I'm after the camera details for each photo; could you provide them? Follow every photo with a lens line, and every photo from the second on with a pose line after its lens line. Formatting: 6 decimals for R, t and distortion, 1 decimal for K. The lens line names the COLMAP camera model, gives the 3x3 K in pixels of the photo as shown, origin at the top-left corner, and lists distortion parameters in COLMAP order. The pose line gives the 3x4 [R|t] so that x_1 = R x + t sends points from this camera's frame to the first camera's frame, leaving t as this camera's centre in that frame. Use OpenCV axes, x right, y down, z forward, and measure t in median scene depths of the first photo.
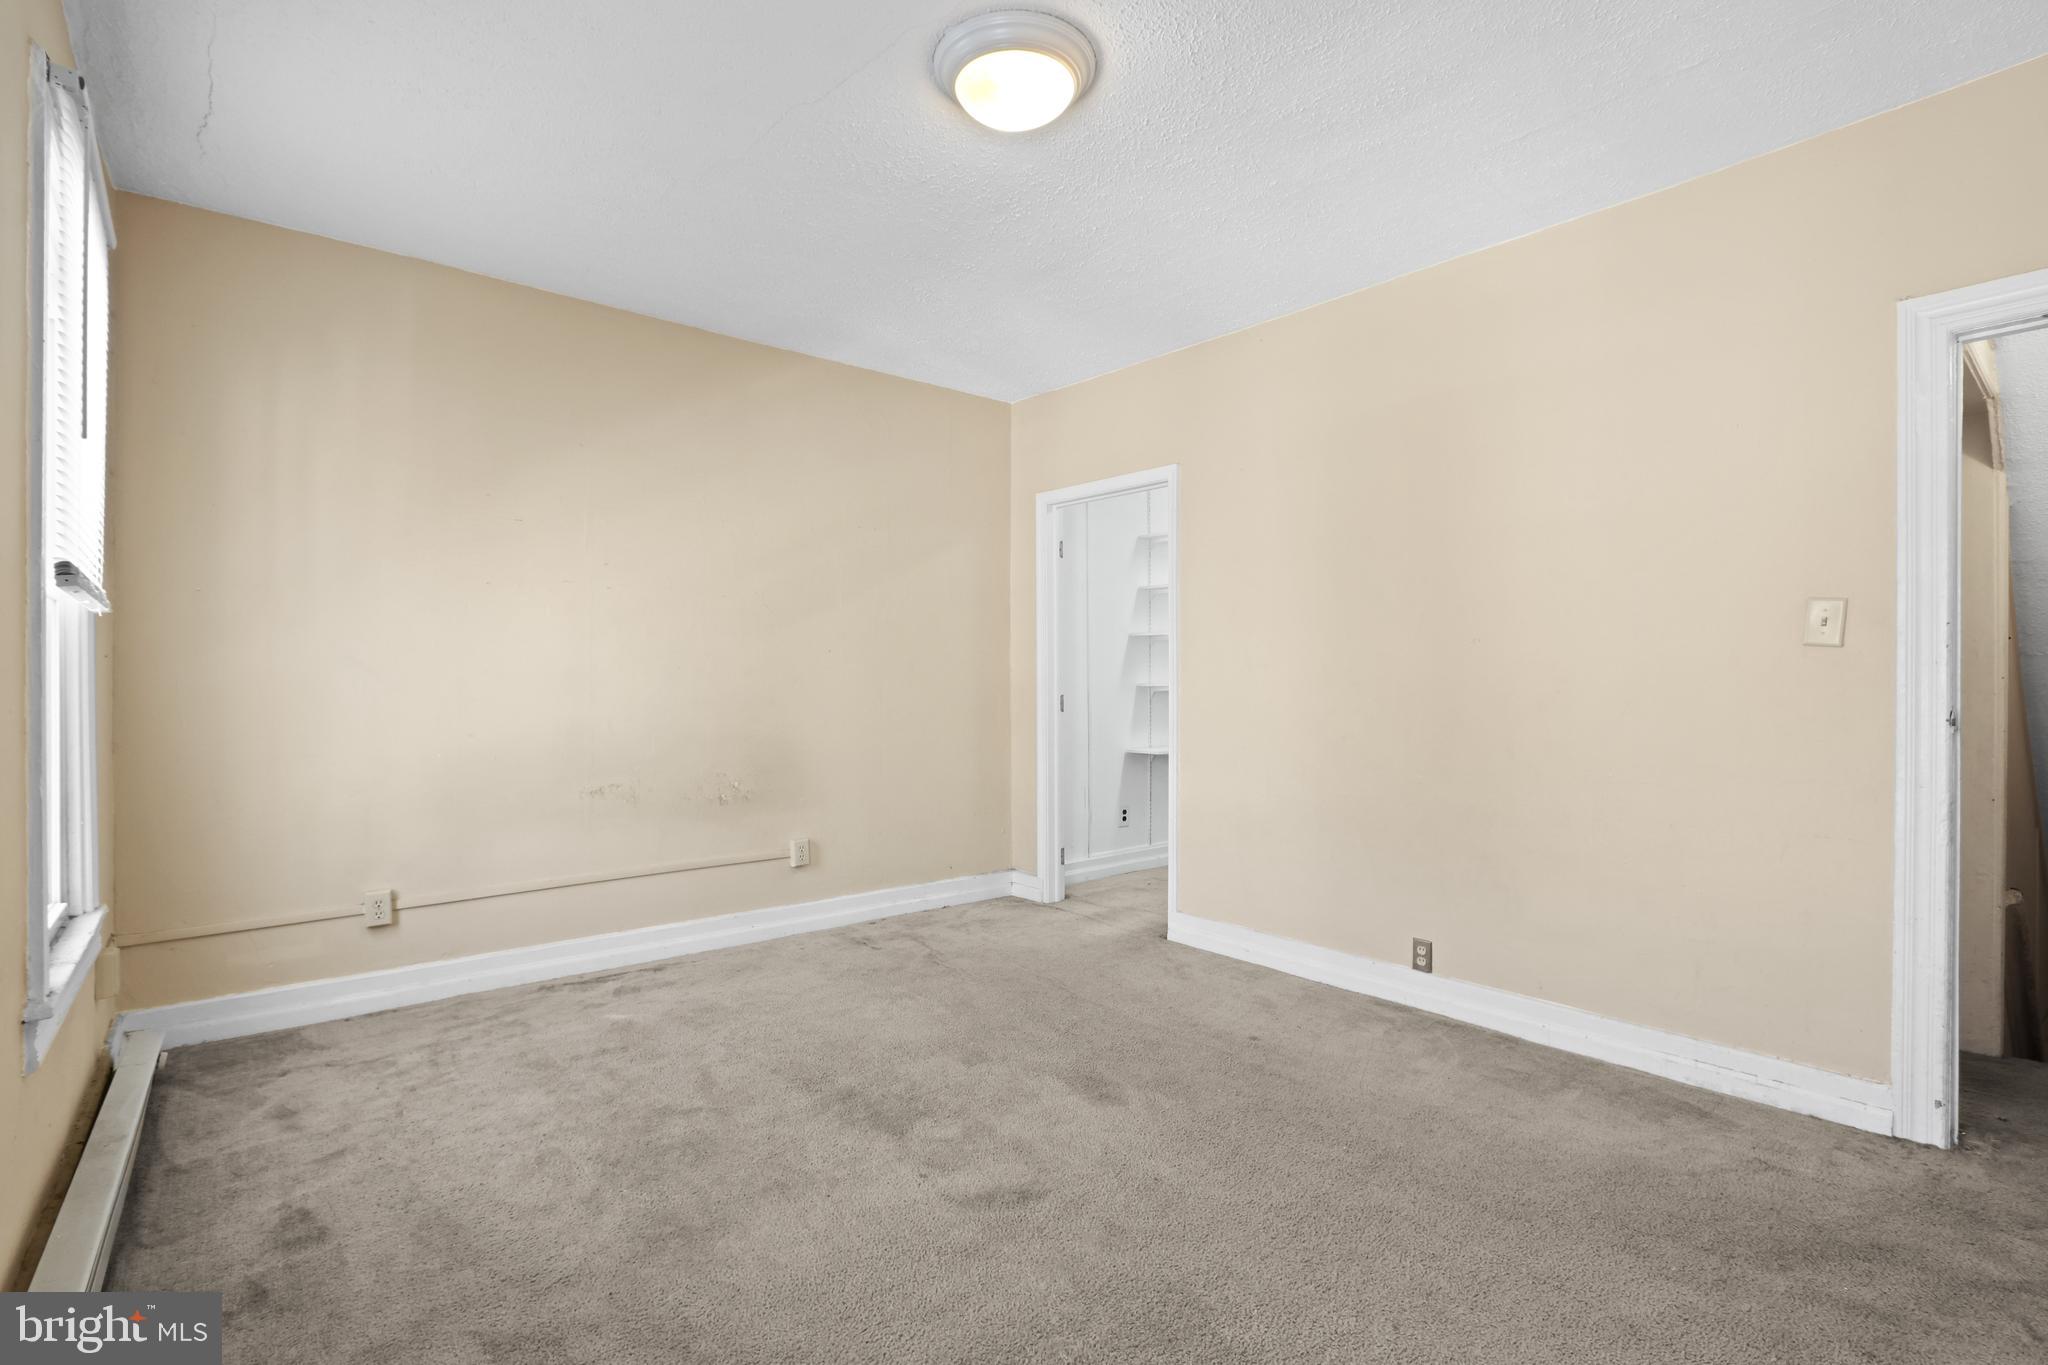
lens RADIAL K [[957.0, 0, 1015.3], [0, 957.0, 664.2], [0, 0, 1]] dist [-0.040309, 0.014864]
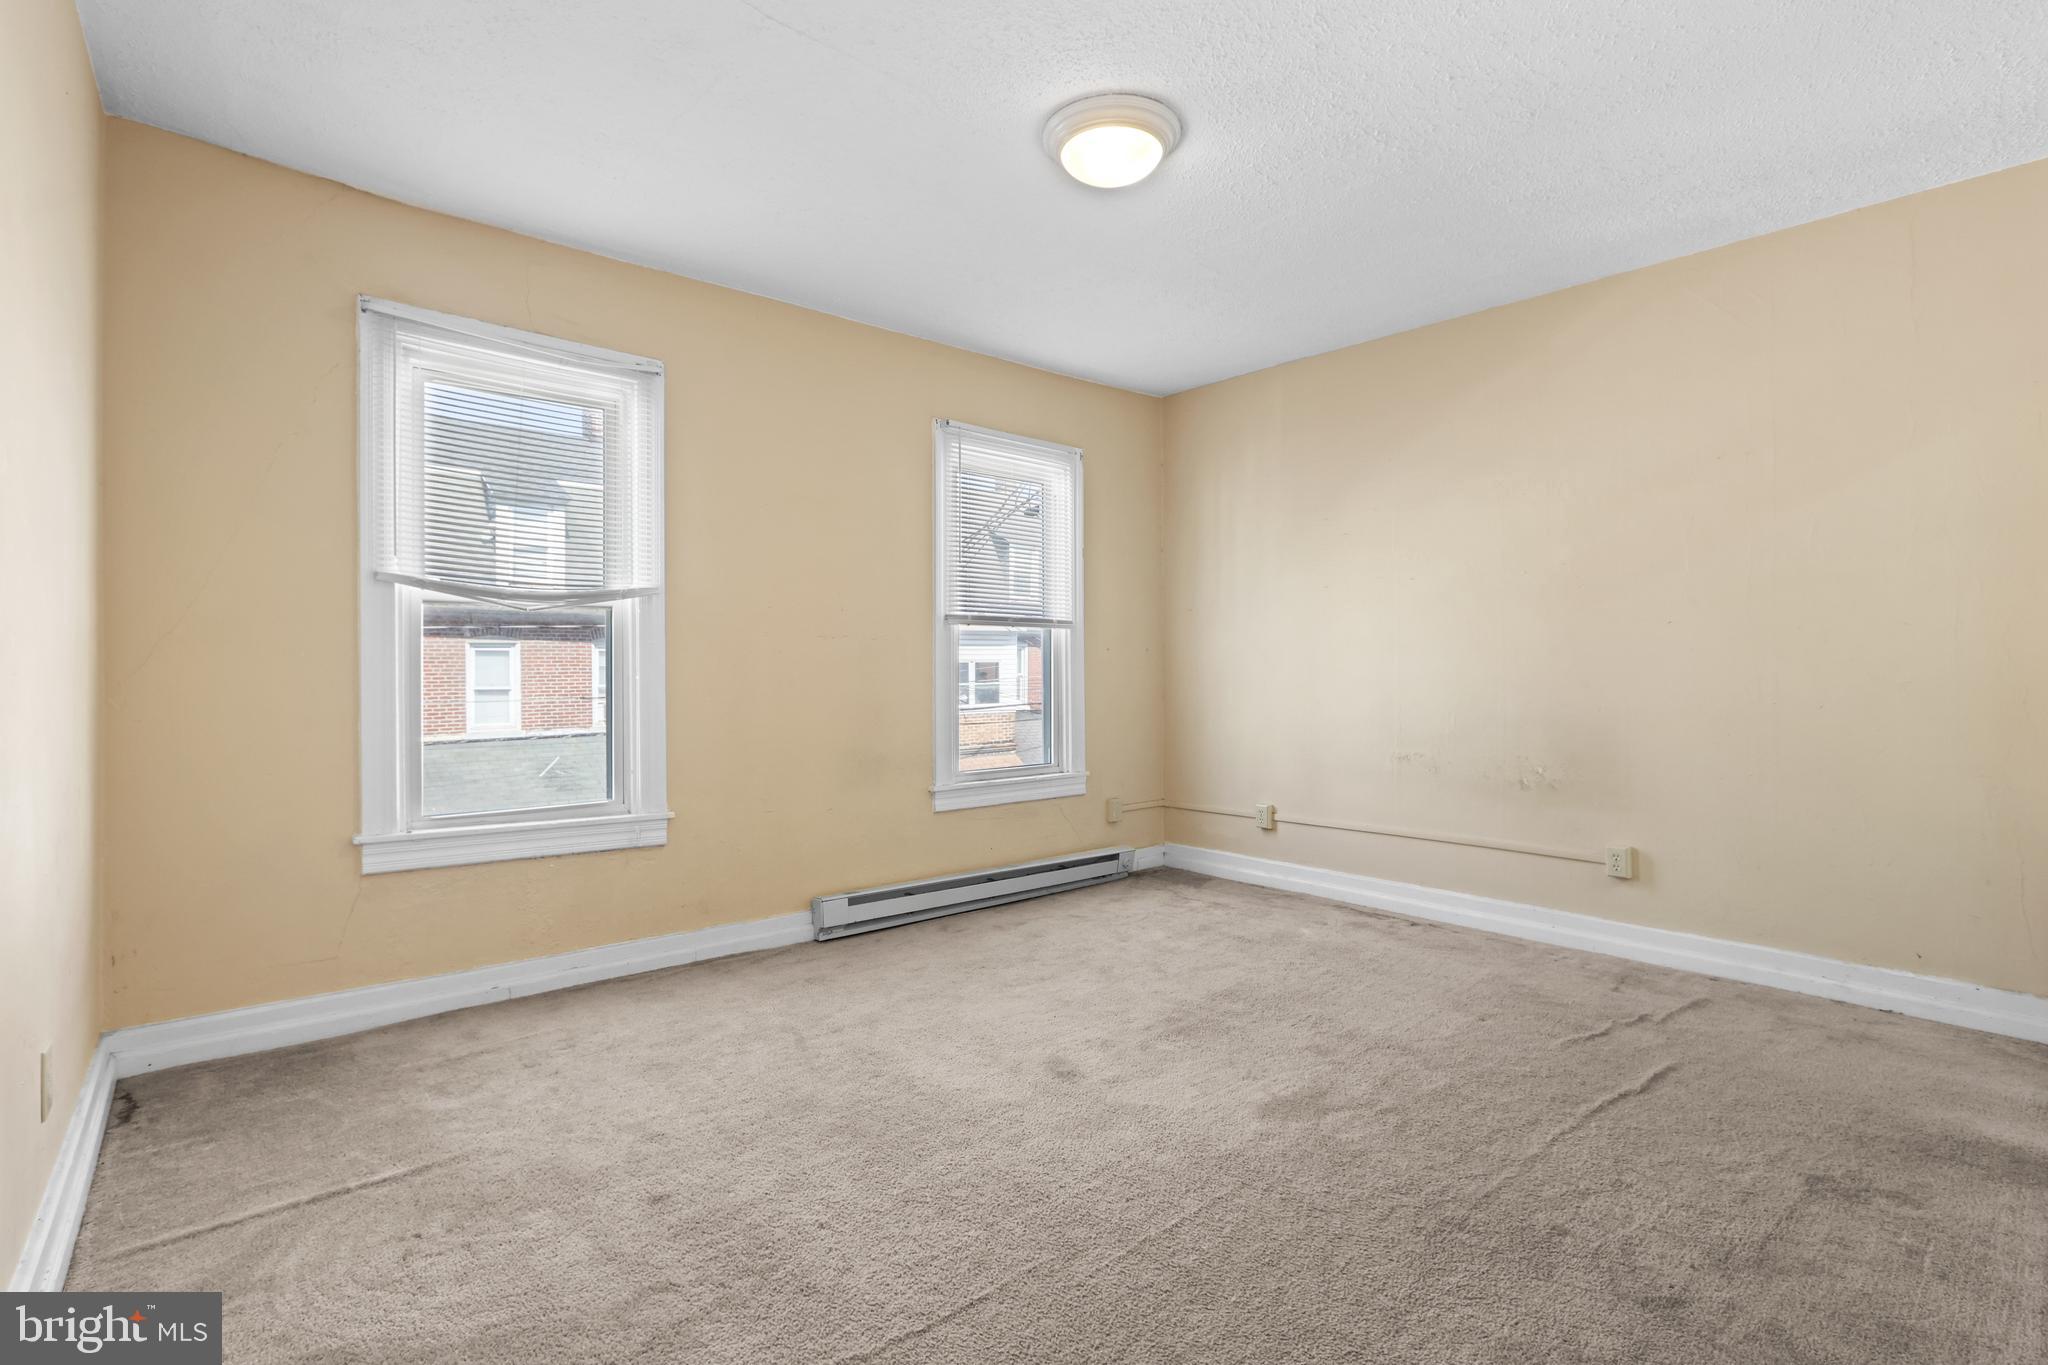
lens RADIAL K [[957.0, 0, 1015.3], [0, 957.0, 664.2], [0, 0, 1]] dist [-0.040309, 0.014864]
pose [[0.009295, 0.000844, -0.999956, 0.731321], [0.017548, 0.999846, 0.001007, 0.011817], [0.999803, -0.017557, 0.009279, 0.542050]]
